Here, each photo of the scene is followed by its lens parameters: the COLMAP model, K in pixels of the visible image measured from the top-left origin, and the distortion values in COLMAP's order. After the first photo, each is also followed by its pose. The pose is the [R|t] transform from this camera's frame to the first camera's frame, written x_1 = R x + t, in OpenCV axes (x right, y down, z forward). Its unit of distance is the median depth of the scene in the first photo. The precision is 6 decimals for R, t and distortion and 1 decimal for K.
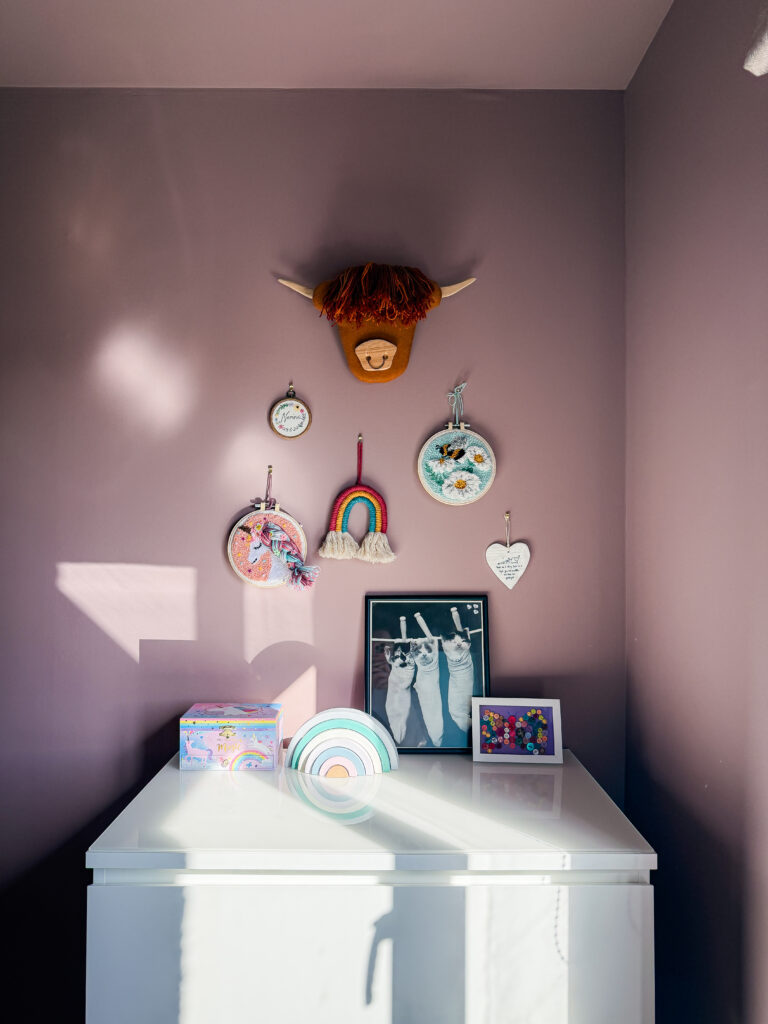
lens RADIAL K [[744.7, 0, 384.0], [0, 744.7, 512.0], [0, 0, 1]] dist [-0.004655, -0.001884]
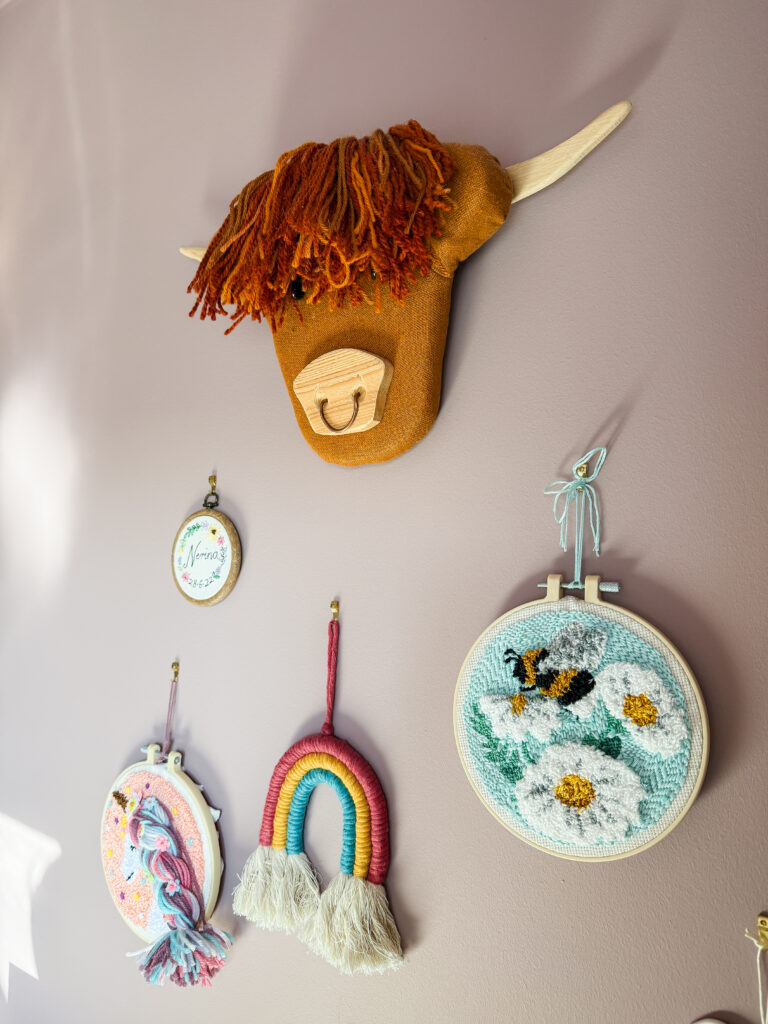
lens RADIAL K [[744.7, 0, 384.0], [0, 744.7, 512.0], [0, 0, 1]] dist [-0.004655, -0.001884]
pose [[0.830218, -0.020890, -0.557047, 0.206743], [-0.005855, 0.998916, -0.046187, -0.134068], [0.557407, 0.041607, 0.829196, 0.703097]]
